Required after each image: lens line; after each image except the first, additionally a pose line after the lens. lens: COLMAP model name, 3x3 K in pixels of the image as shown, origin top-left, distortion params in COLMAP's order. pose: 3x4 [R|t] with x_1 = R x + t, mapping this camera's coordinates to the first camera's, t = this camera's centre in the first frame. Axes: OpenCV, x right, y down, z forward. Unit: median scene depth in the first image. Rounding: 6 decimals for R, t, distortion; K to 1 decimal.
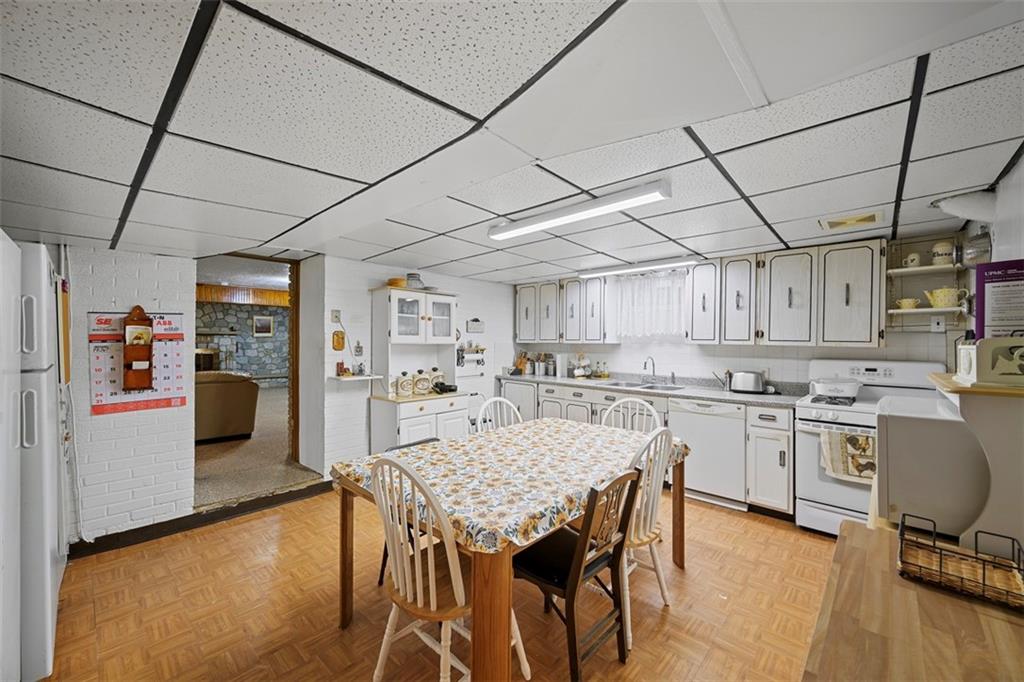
lens RADIAL K [[399.1, 0, 512.3], [0, 399.1, 345.2], [0, 0, 1]] dist [-0.003537, 0.000157]
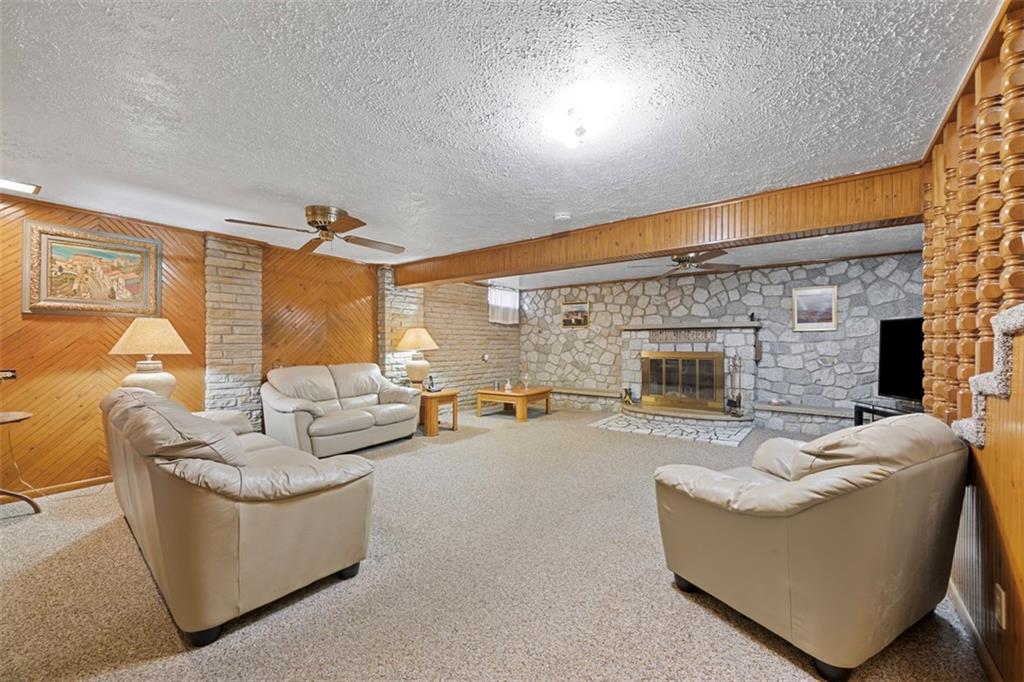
lens RADIAL K [[399.1, 0, 511.4], [0, 399.1, 341.6], [0, 0, 1]] dist [-0.003537, 0.000157]
pose [[0.045179, -0.001373, -0.998978, -0.153107], [-0.009314, 0.999955, -0.001795, -0.002518], [0.998935, 0.009385, 0.045164, 0.621461]]
